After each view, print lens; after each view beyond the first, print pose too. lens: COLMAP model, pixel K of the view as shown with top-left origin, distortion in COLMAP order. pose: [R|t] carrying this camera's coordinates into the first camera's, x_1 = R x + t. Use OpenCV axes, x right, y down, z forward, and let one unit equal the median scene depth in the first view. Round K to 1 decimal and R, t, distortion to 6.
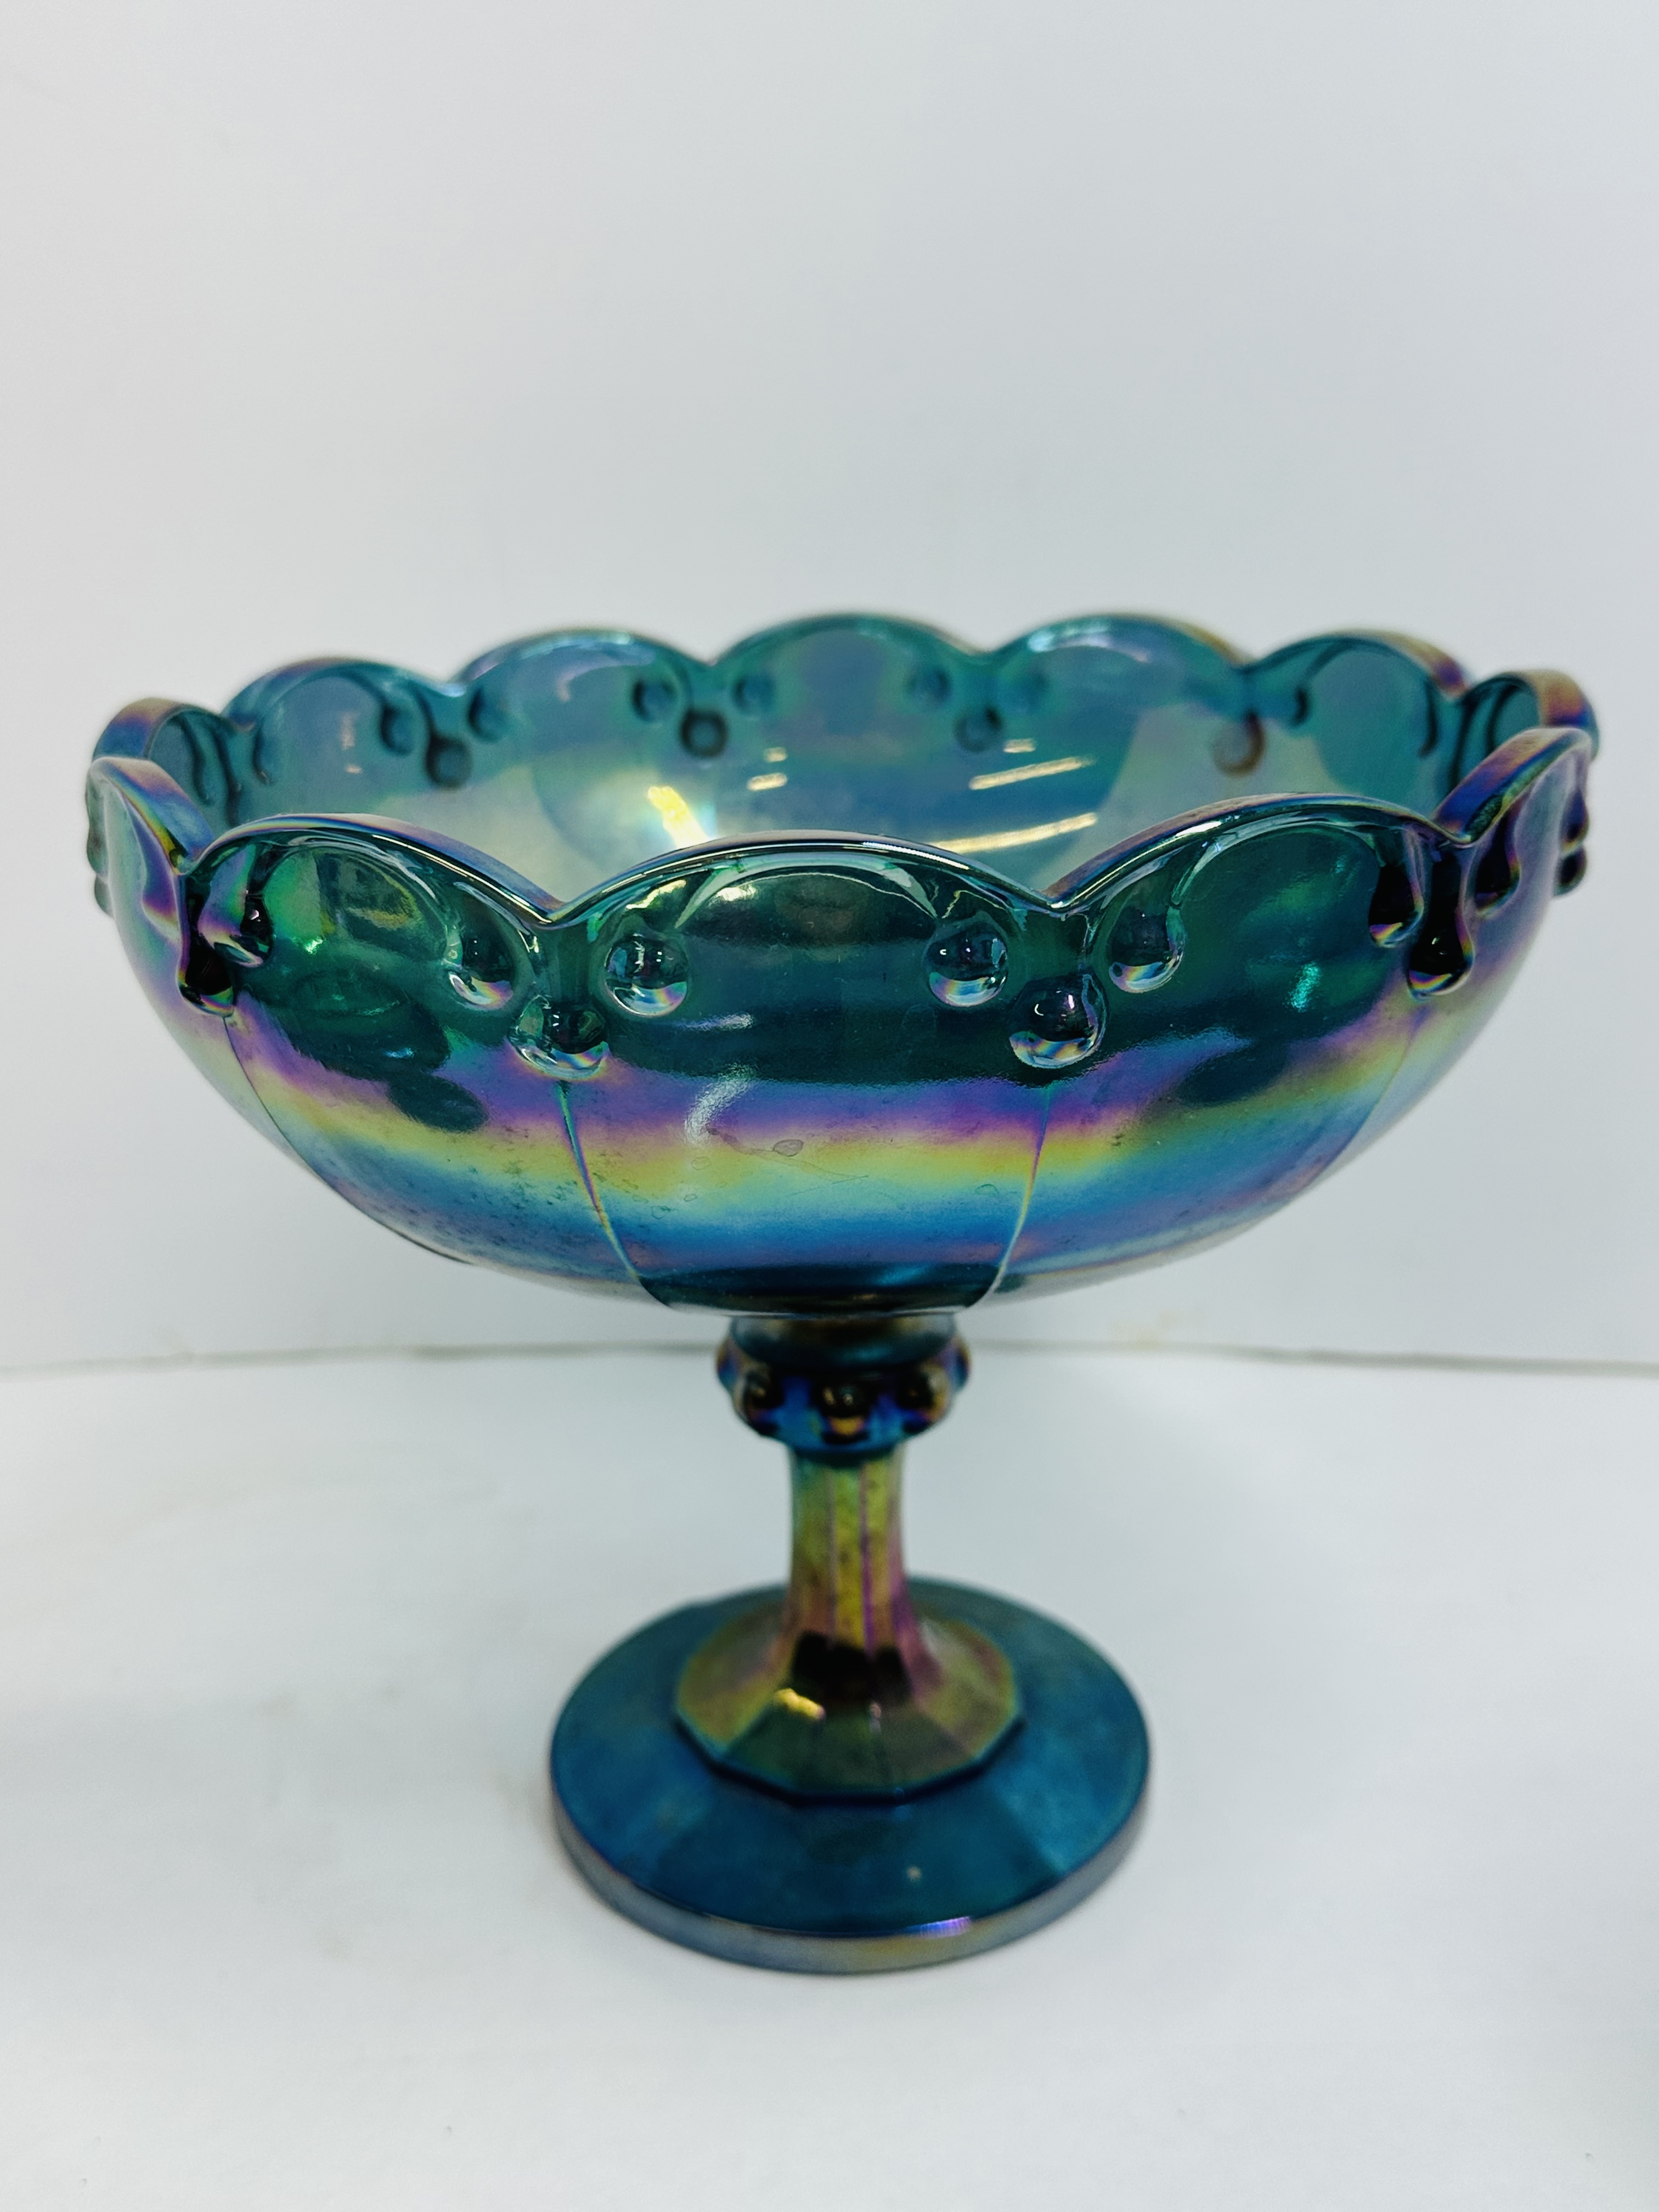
lens RADIAL K [[2234.6, 0, 829.5], [0, 2234.6, 1106.0], [0, 0, 1]] dist [0.183848, -0.475855]
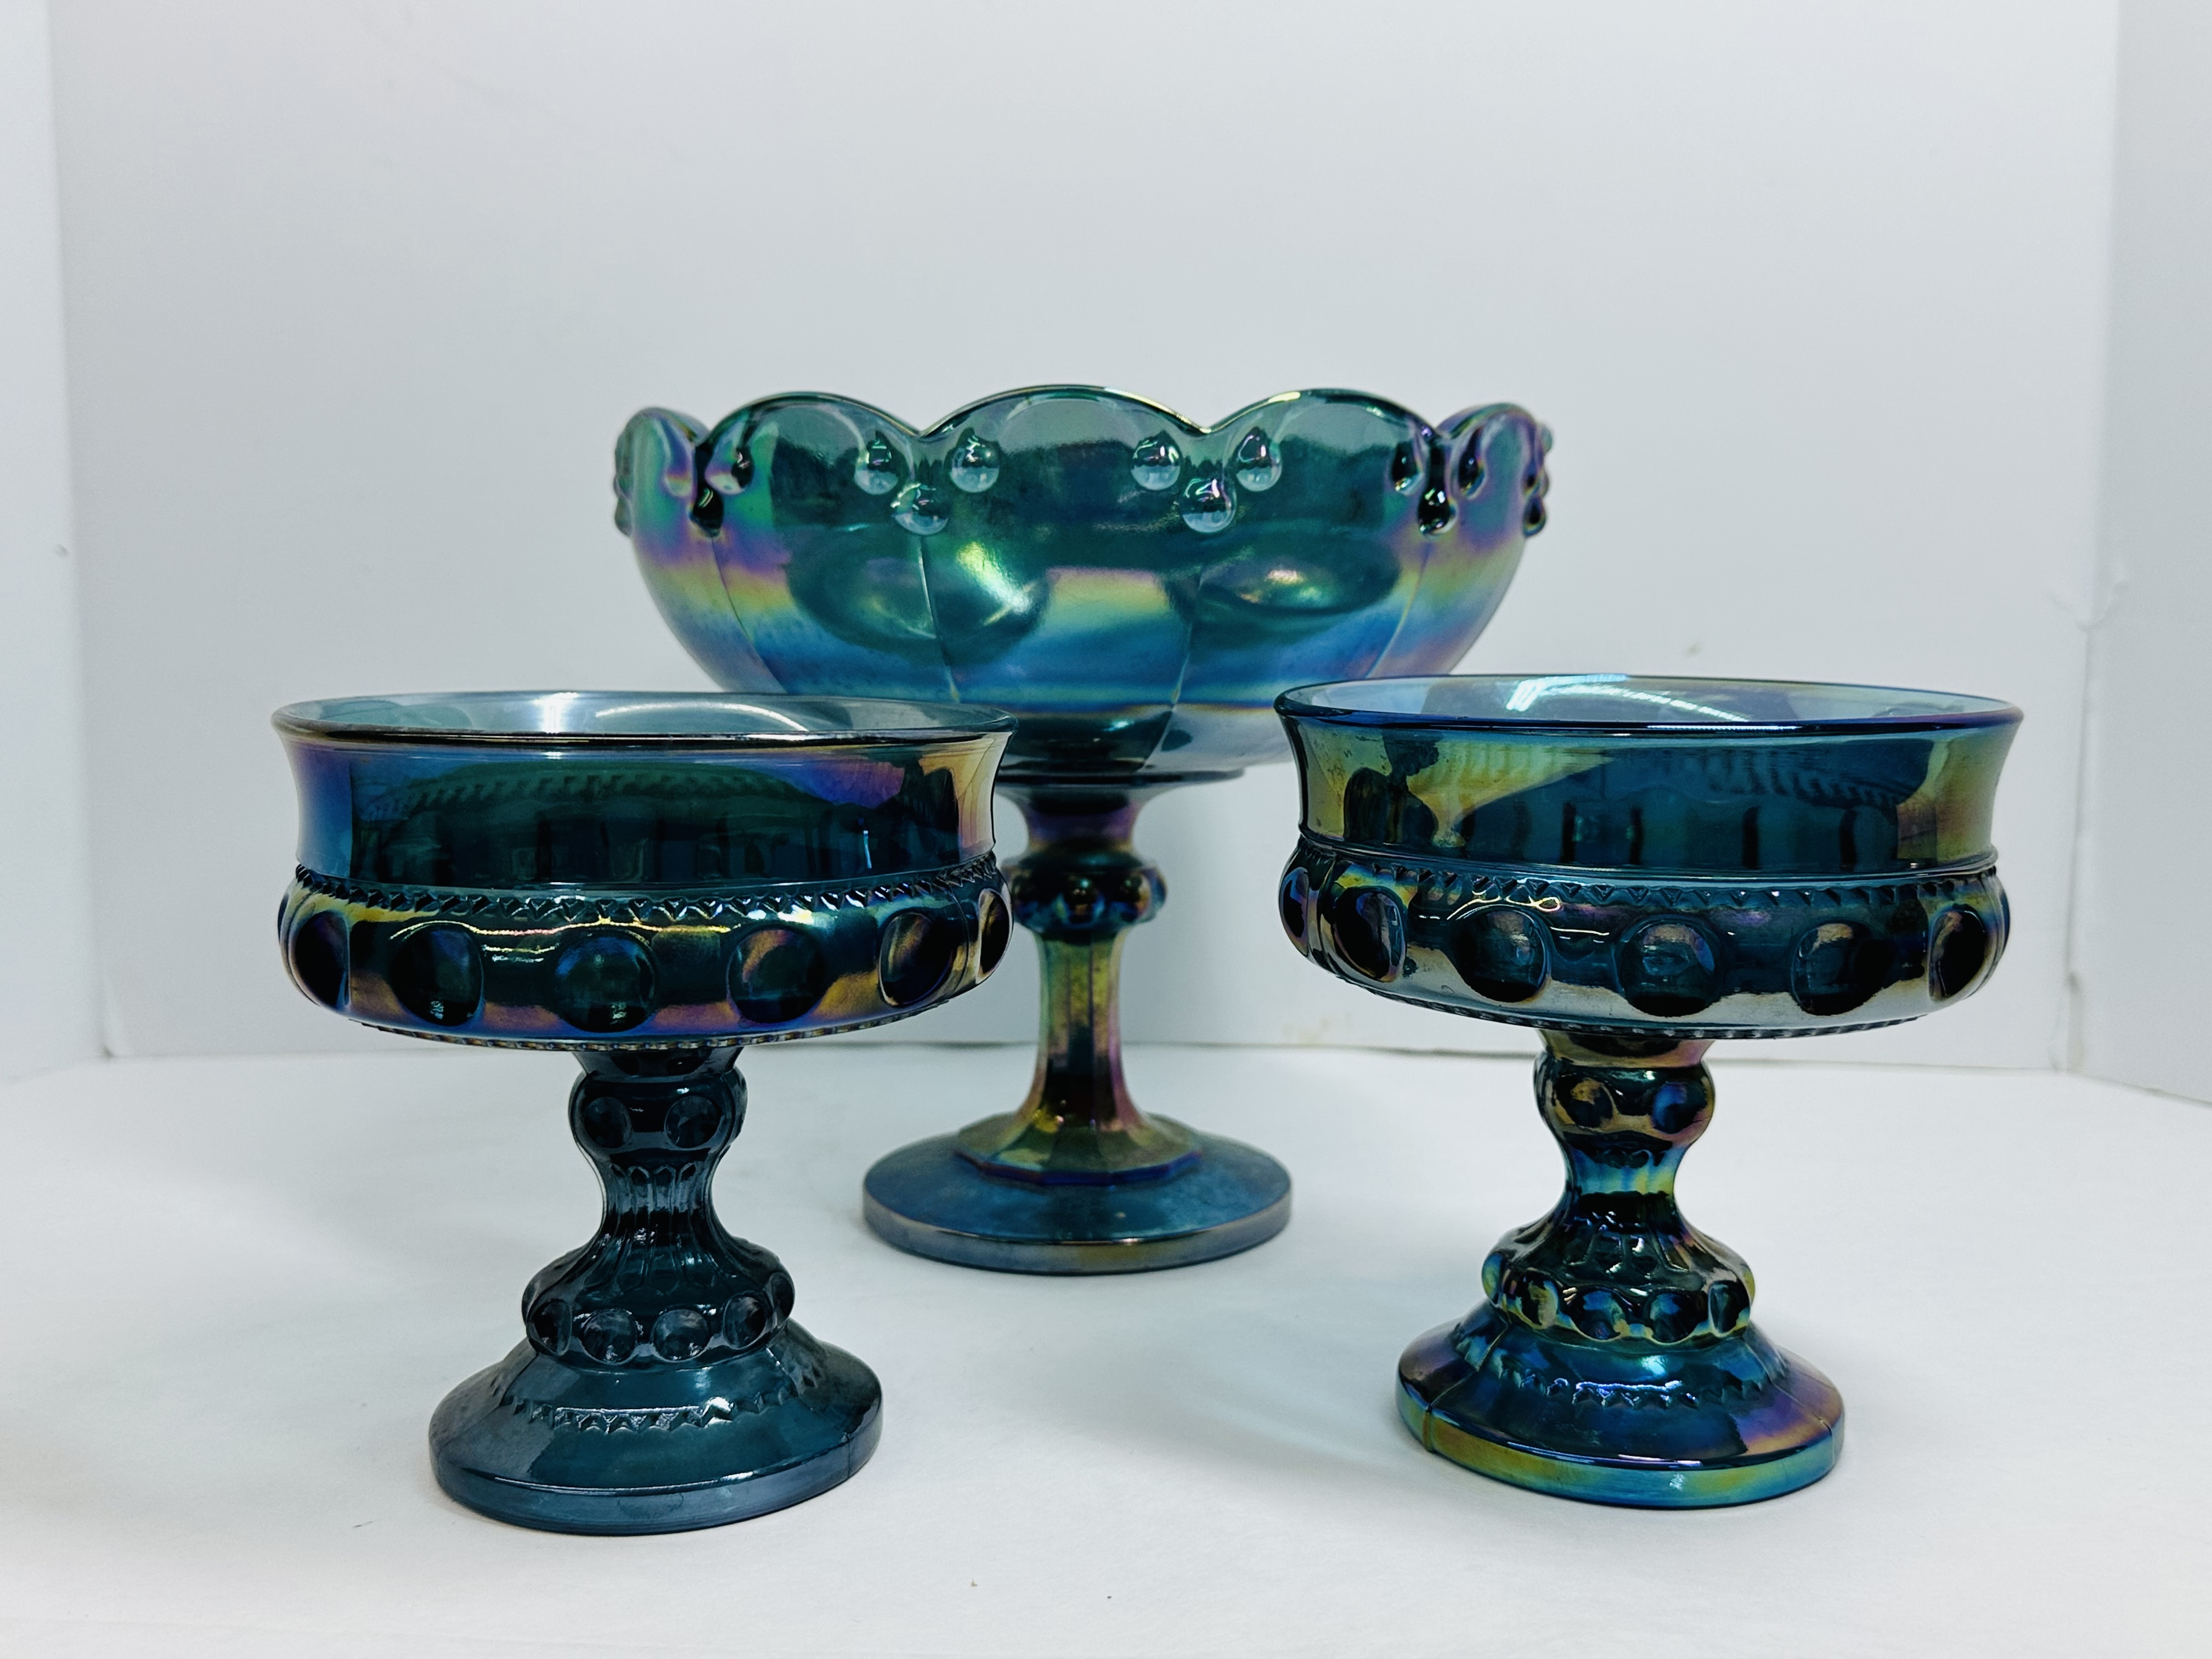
lens RADIAL K [[2233.4, 0, 1104.4], [0, 2233.4, 820.2], [0, 0, 1]] dist [0.179544, -0.457047]
pose [[0.999662, 0.022744, 0.012575, 0.003108], [-0.019279, 0.973453, -0.228075, 0.412051], [-0.017429, 0.227756, 0.973562, -0.440593]]
